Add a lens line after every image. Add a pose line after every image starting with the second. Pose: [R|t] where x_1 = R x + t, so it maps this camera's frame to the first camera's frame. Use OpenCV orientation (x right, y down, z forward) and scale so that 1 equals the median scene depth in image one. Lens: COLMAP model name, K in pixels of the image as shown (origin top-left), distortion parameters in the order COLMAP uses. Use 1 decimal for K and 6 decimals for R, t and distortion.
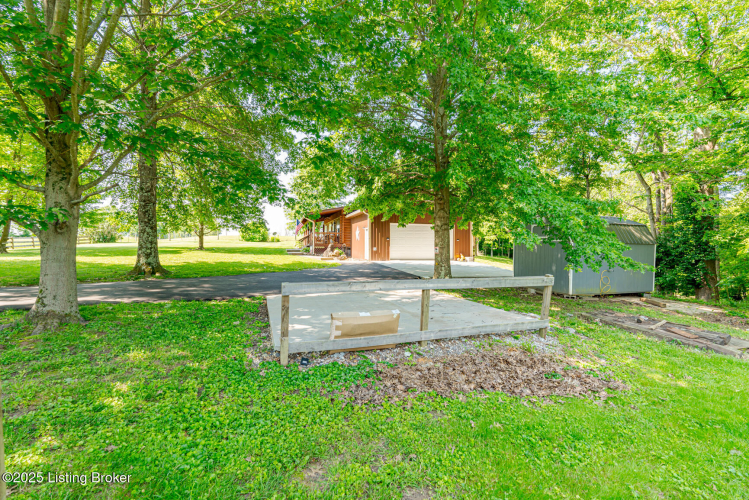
lens RADIAL K [[336.3, 0, 382.0], [0, 336.3, 246.9], [0, 0, 1]] dist [-0.002876, 0.000520]
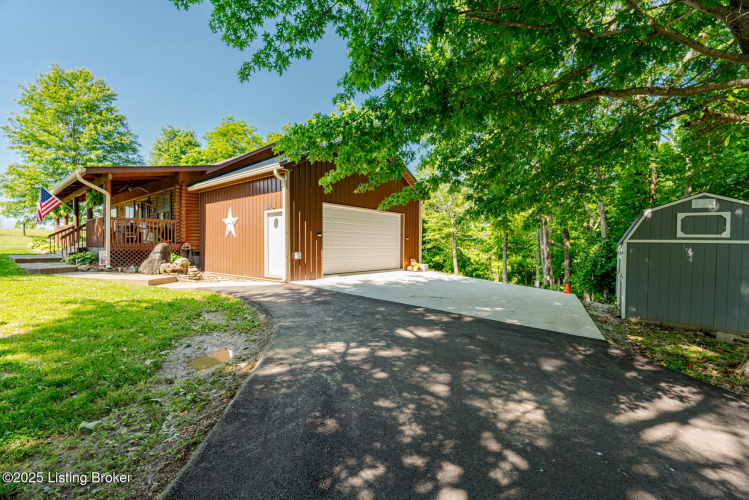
lens RADIAL K [[324.3, 0, 374.5], [0, 324.3, 250.0], [0, 0, 1]] dist [-0.002117, -0.000569]
pose [[0.829273, -0.010784, 0.558740, -0.170825], [0.002434, 0.999874, 0.015685, -0.007799], [-0.558839, -0.011647, 0.829194, 0.525828]]
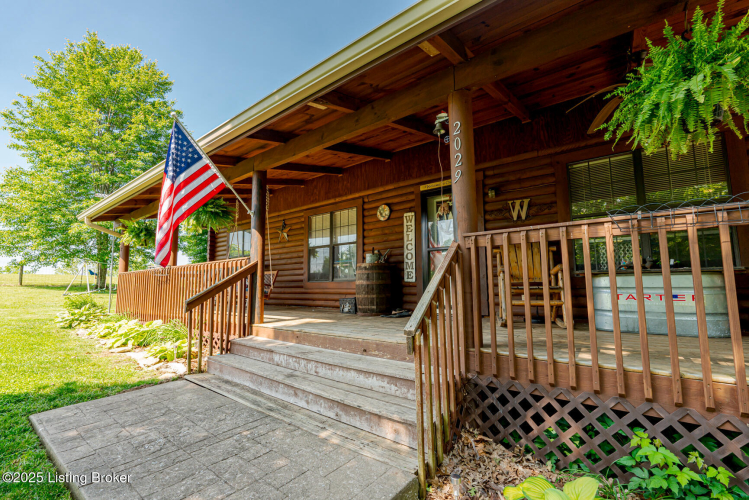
lens RADIAL K [[329.9, 0, 374.5], [0, 329.9, 250.0], [0, 0, 1]] dist [-0.004323, 0.000357]
pose [[0.814566, 0.048949, 0.578002, -0.356188], [0.016854, 0.994015, -0.107931, -0.032320], [-0.579826, 0.097659, 0.808866, 1.179143]]
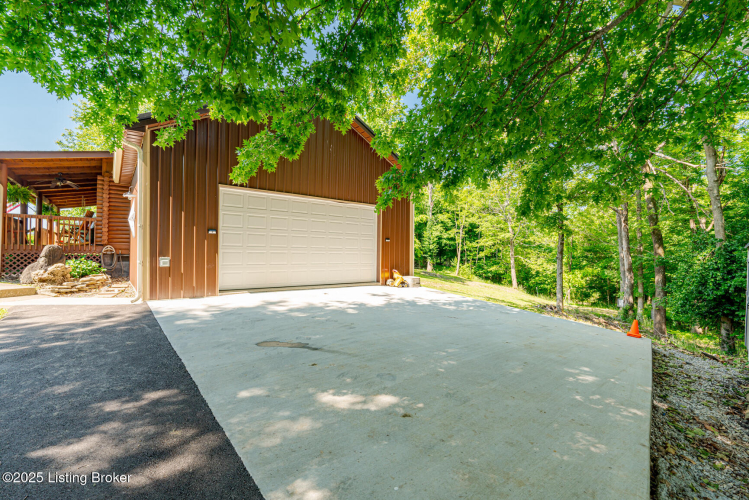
lens RADIAL K [[324.3, 0, 374.5], [0, 324.3, 250.0], [0, 0, 1]] dist [-0.002117, -0.000569]
pose [[0.928749, 0.006833, 0.370645, 0.045658], [-0.002859, 0.999932, -0.011268, -0.001853], [-0.370697, 0.009405, 0.928706, 0.599118]]
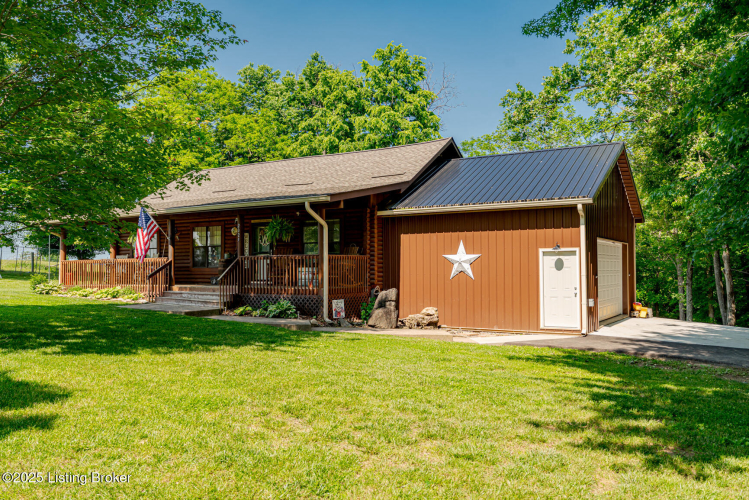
lens RADIAL K [[621.2, 0, 374.5], [0, 621.2, 250.0], [0, 0, 1]] dist [-0.001885, -0.000488]
pose [[0.747492, 0.010586, 0.664186, -0.648993], [0.009680, 0.999593, -0.026827, -0.035751], [-0.664200, 0.026482, 0.747085, 0.575999]]
